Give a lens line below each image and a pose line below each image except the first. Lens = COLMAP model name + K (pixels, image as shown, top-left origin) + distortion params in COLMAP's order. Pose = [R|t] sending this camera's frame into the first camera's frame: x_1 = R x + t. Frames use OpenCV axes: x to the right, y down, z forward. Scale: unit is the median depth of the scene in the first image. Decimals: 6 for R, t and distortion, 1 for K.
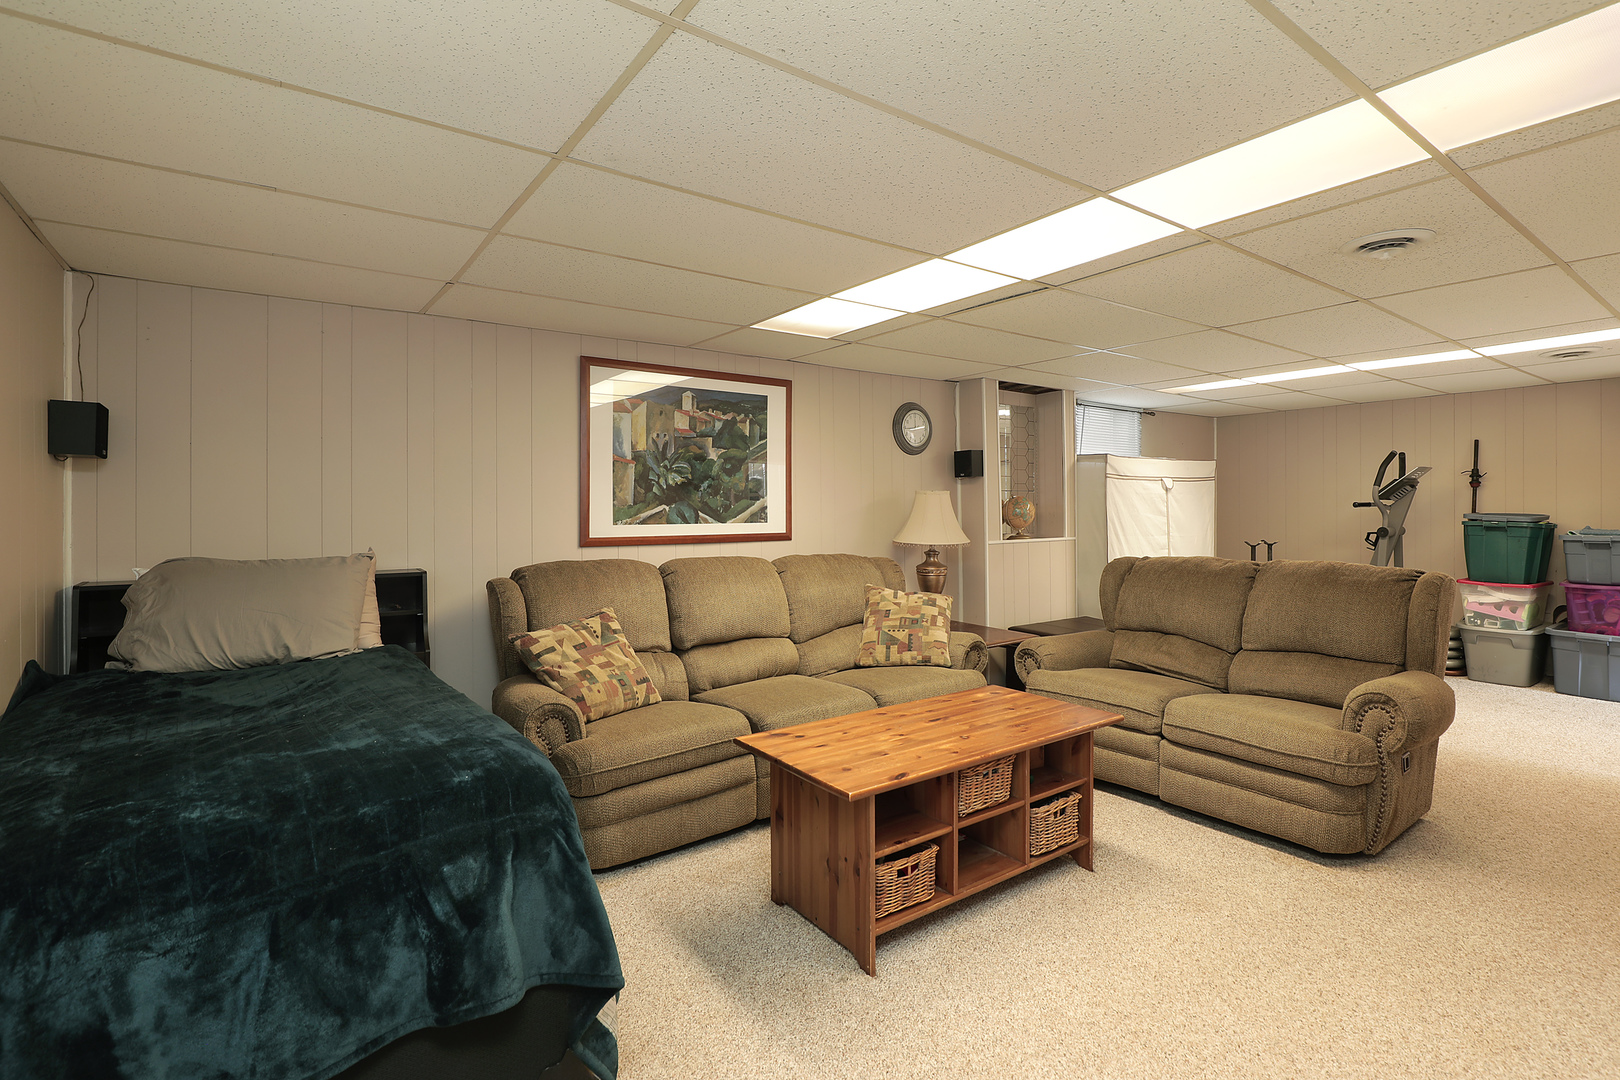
lens RADIAL K [[767.5, 0, 873.4], [0, 767.5, 502.3], [0, 0, 1]] dist [-0.000200, -0.000239]
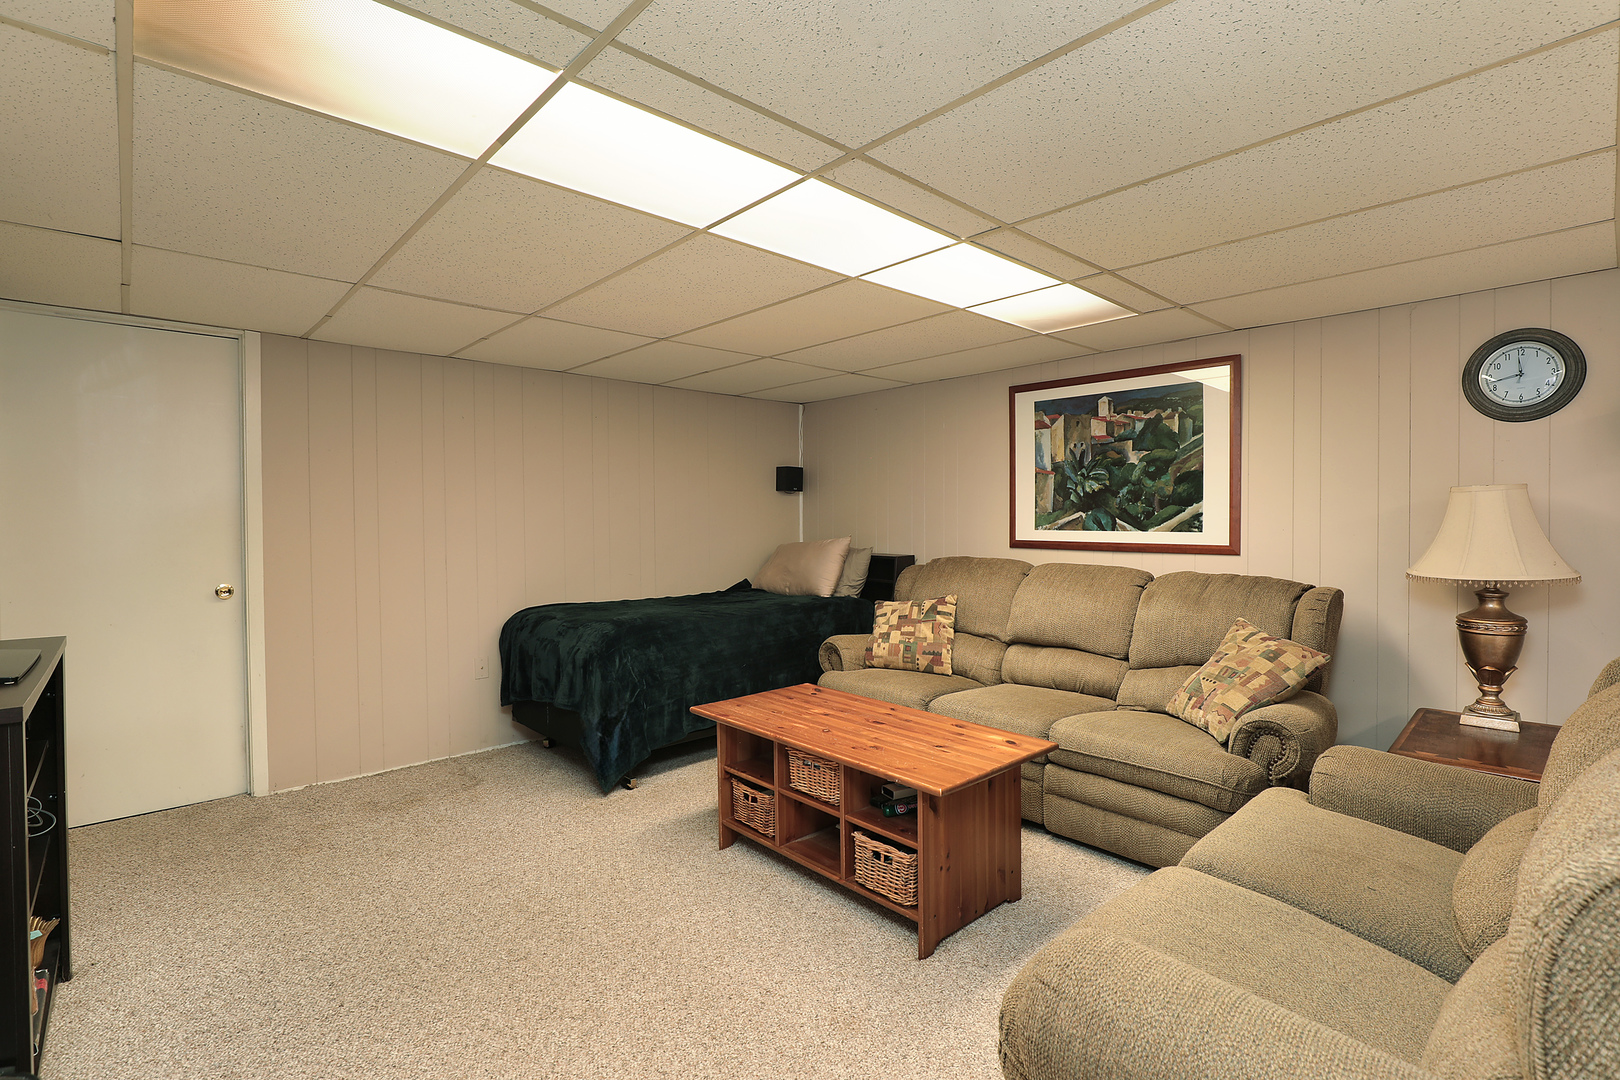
lens RADIAL K [[767.5, 0, 816.5], [0, 767.5, 533.6], [0, 0, 1]] dist [-0.000200, -0.000239]
pose [[0.081769, 0.028681, -0.996239, 0.718655], [0.009921, 0.999513, 0.029589, -0.001302], [0.996602, -0.012304, 0.081444, 0.547807]]
